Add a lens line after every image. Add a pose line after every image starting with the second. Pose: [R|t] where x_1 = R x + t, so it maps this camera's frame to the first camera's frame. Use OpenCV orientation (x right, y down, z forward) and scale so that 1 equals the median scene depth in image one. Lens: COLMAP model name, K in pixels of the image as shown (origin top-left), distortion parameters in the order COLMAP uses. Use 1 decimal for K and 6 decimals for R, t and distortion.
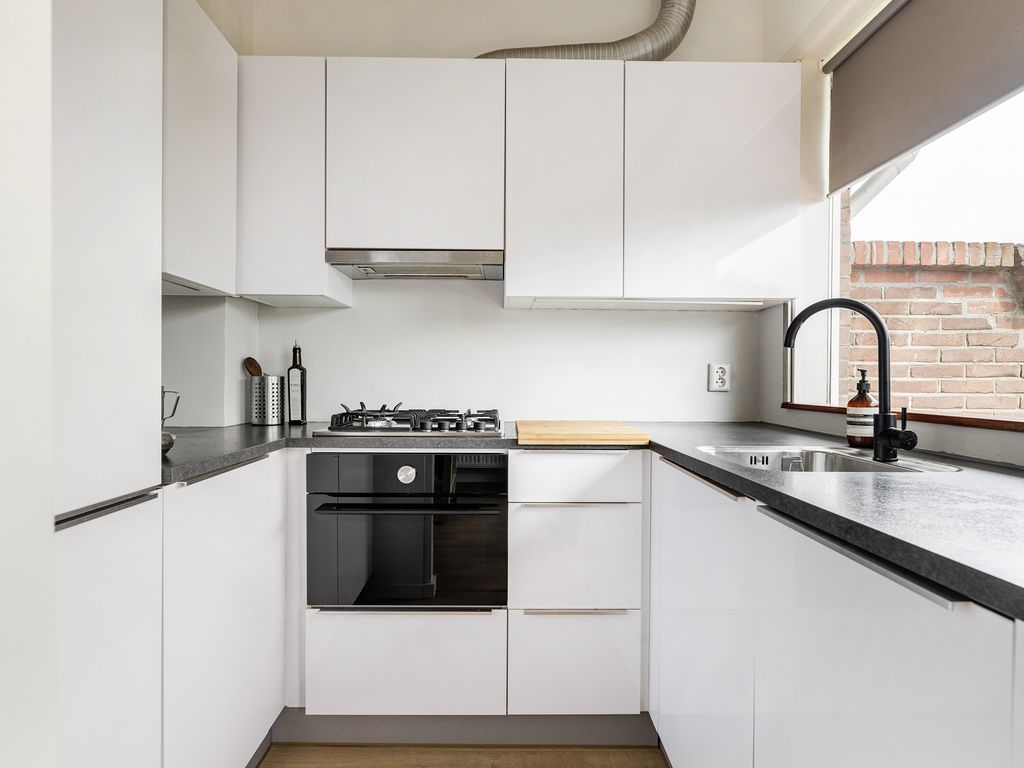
lens RADIAL K [[555.0, 0, 504.9], [0, 555.0, 385.7], [0, 0, 1]] dist [-0.009274, 0.002617]
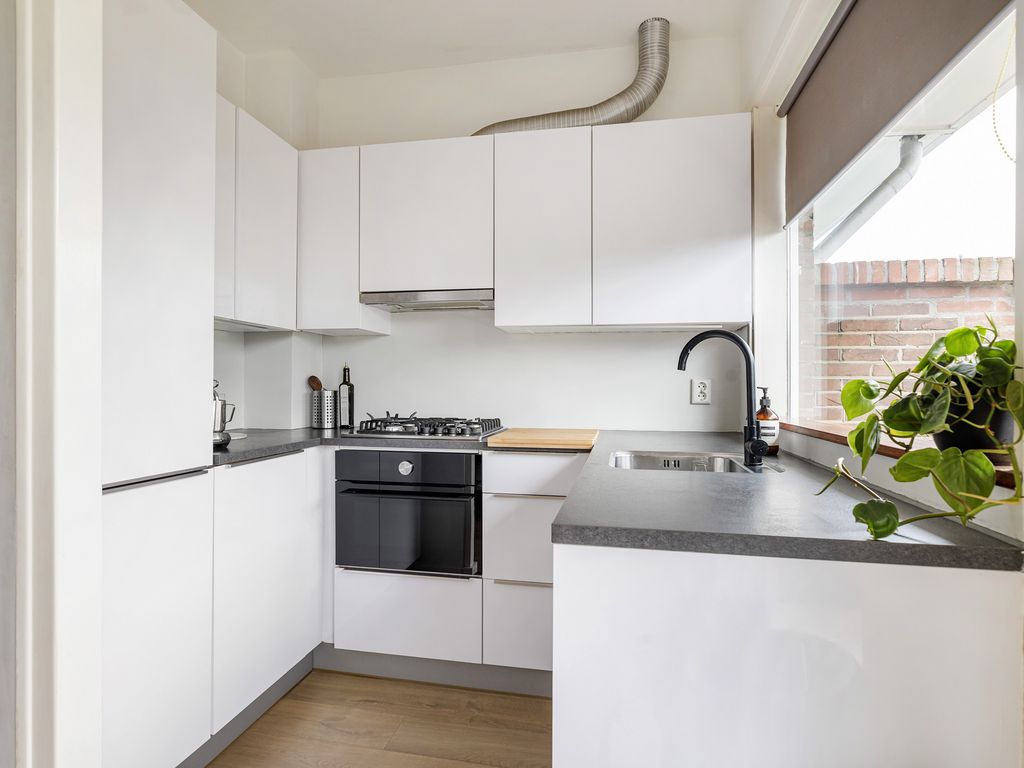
lens RADIAL K [[555.0, 0, 511.6], [0, 555.0, 385.7], [0, 0, 1]] dist [-0.009274, 0.002617]
pose [[0.978585, -0.001159, -0.205840, 0.287820], [-0.001645, 0.999908, -0.013449, -0.012892], [0.205837, 0.013500, 0.978493, -0.189821]]
